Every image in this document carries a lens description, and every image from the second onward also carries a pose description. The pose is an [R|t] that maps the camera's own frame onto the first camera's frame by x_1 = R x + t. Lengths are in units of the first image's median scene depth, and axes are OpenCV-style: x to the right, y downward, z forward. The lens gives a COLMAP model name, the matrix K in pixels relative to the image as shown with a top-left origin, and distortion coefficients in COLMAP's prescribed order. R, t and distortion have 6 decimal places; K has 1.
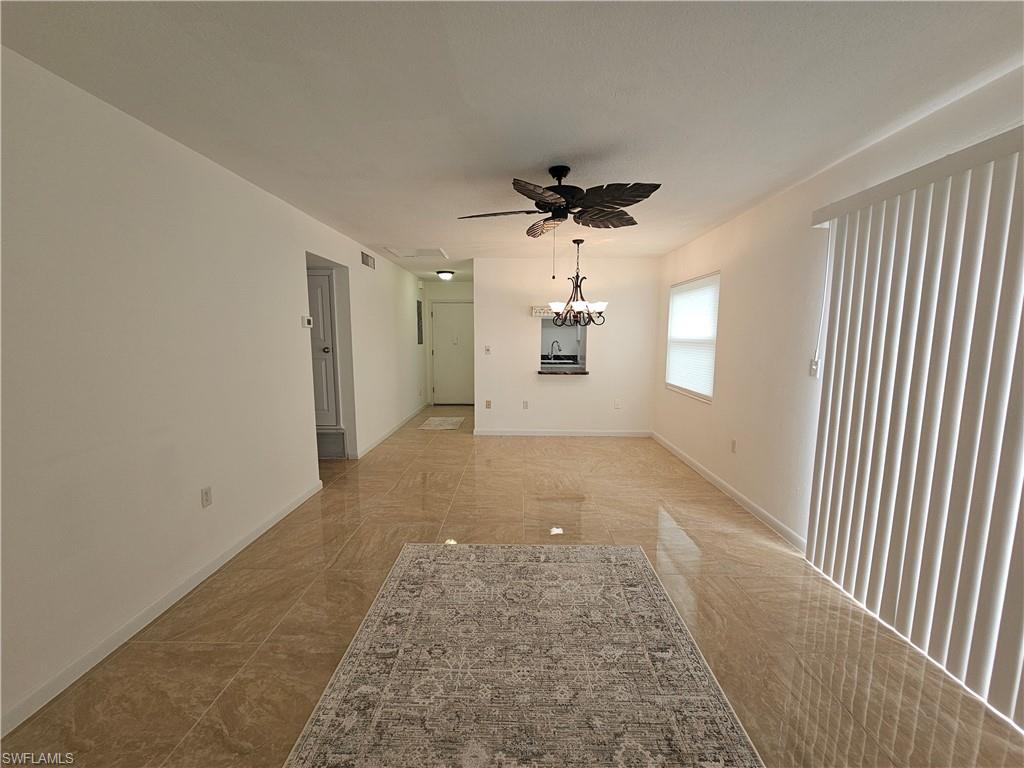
lens RADIAL K [[421.2, 0, 508.0], [0, 421.2, 389.2], [0, 0, 1]] dist [0.000458, 0.000014]
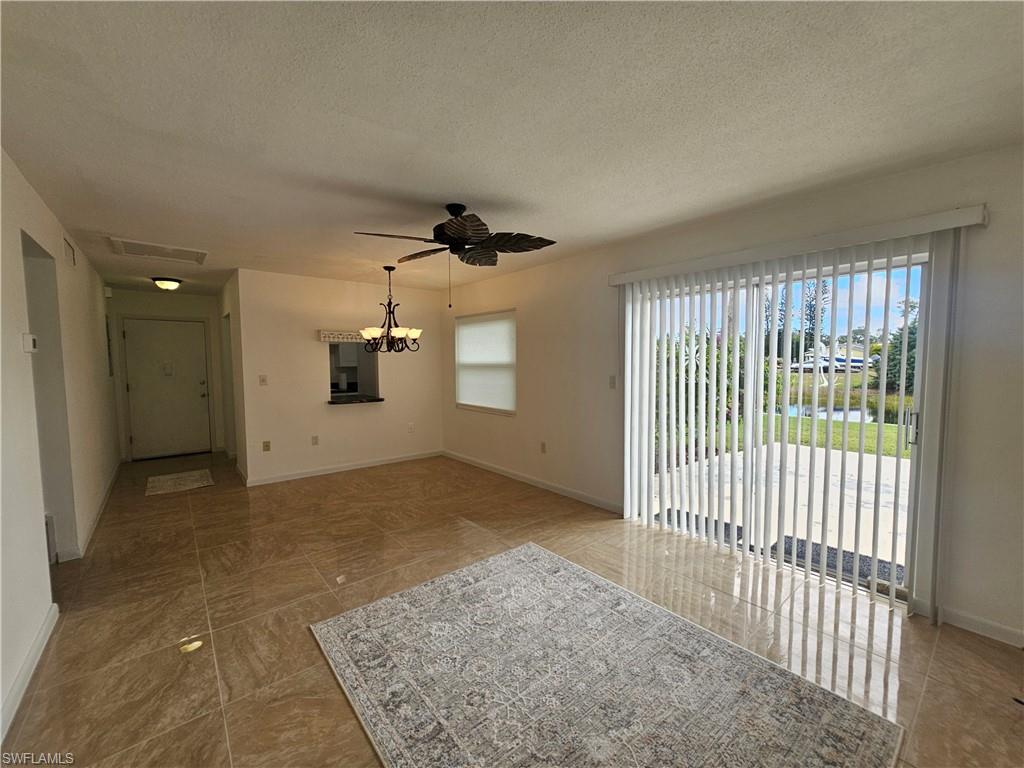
lens RADIAL K [[421.2, 0, 508.0], [0, 421.2, 389.2], [0, 0, 1]] dist [0.000458, 0.000014]
pose [[0.756425, -0.052260, 0.651989, -0.329737], [0.092018, 0.995392, -0.026973, -0.013483], [-0.647575, 0.080398, 0.757749, 0.092980]]
